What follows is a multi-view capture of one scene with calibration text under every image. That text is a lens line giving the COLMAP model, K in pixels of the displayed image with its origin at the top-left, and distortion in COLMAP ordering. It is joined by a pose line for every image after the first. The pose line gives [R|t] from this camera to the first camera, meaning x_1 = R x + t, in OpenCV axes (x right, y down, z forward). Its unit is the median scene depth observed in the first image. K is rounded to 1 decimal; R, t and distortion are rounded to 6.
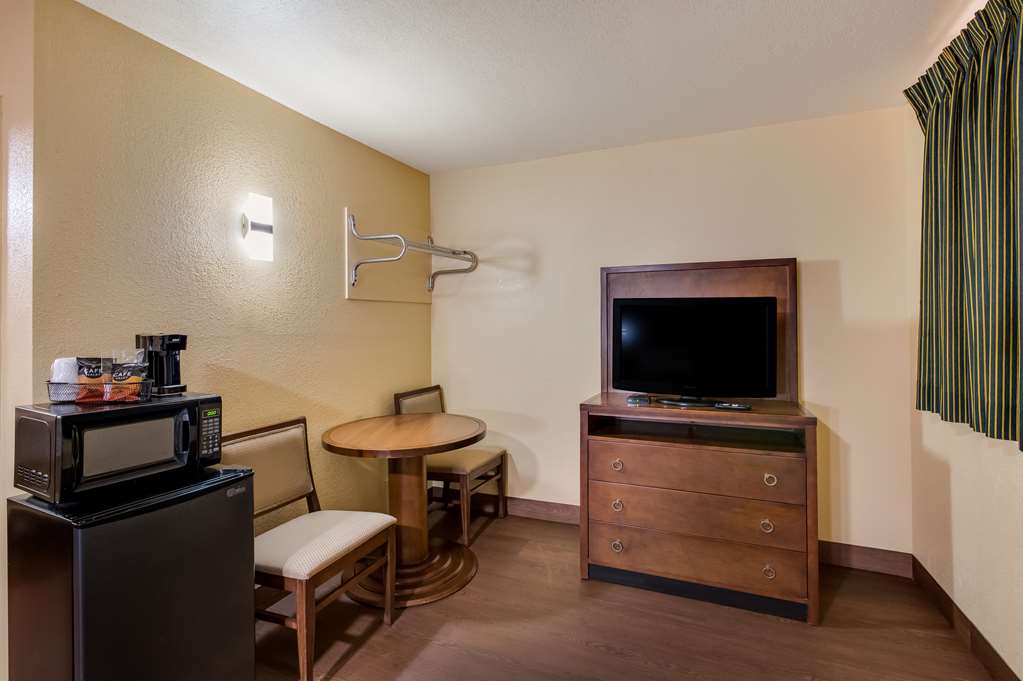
lens RADIAL K [[481.5, 0, 512.5], [0, 481.5, 322.2], [0, 0, 1]] dist [0.011436, -0.000305]
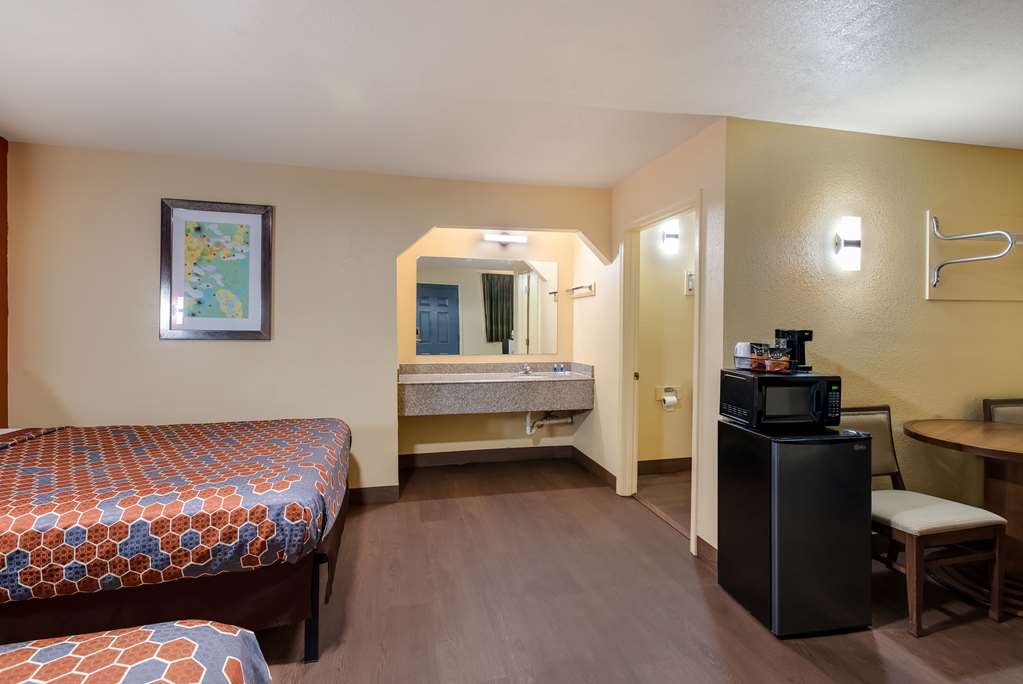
lens RADIAL K [[481.5, 0, 516.8], [0, 481.5, 330.3], [0, 0, 1]] dist [0.011436, -0.000305]
pose [[0.608662, 0.019481, -0.793191, -0.075928], [-0.008506, 0.999801, 0.018029, 0.007569], [0.793384, -0.004226, 0.608706, -0.473989]]
